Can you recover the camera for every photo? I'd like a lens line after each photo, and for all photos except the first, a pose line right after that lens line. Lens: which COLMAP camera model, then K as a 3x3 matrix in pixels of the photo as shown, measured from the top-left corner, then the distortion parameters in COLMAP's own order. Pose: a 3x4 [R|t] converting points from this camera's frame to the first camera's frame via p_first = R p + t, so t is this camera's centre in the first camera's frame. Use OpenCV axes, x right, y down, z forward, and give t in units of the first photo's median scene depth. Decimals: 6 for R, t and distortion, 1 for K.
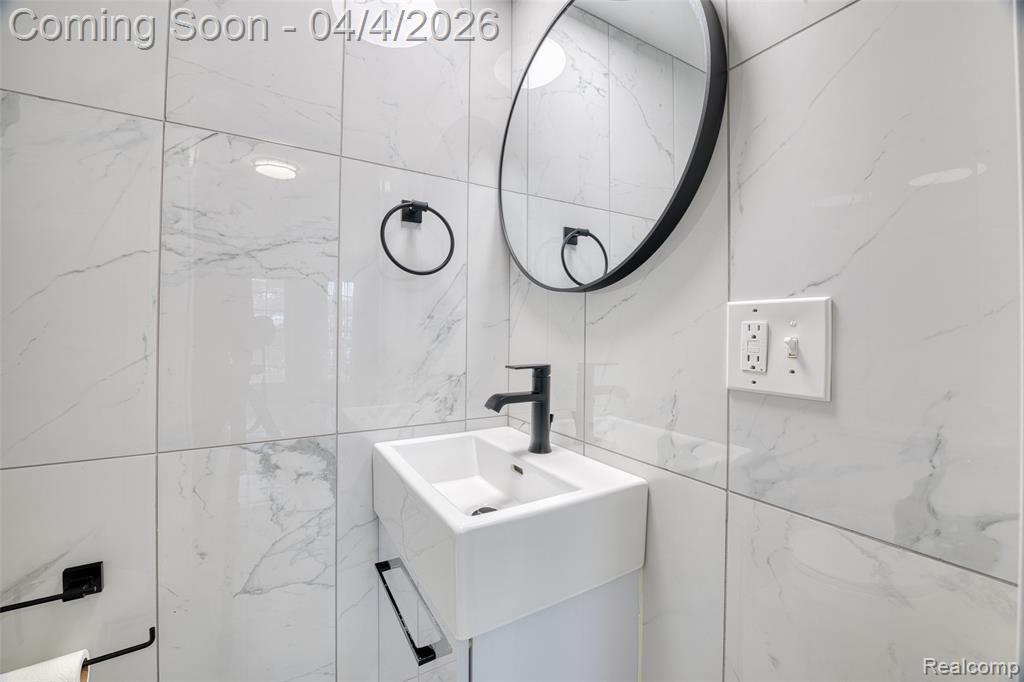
lens RADIAL K [[411.6, 0, 519.4], [0, 411.6, 335.4], [0, 0, 1]] dist [-0.024918, 0.001447]
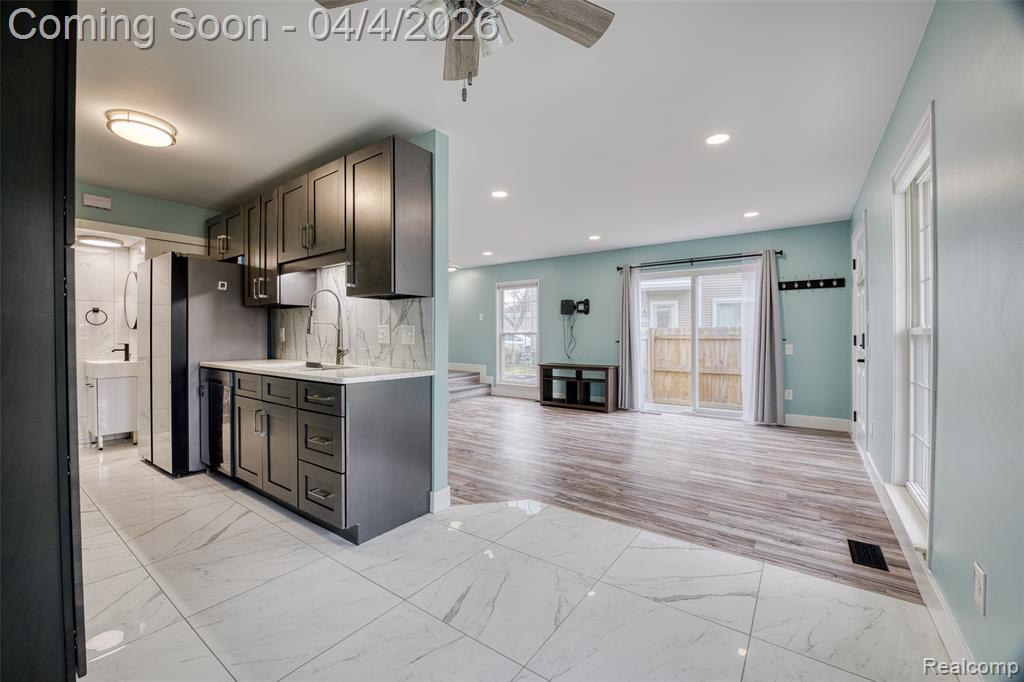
lens RADIAL K [[411.6, 0, 511.7], [0, 411.6, 340.4], [0, 0, 1]] dist [-0.024918, 0.001447]
pose [[0.904654, -0.009472, 0.426041, 2.256035], [0.002749, 0.999862, 0.016392, -0.037675], [-0.426137, -0.013658, 0.904555, -5.590371]]
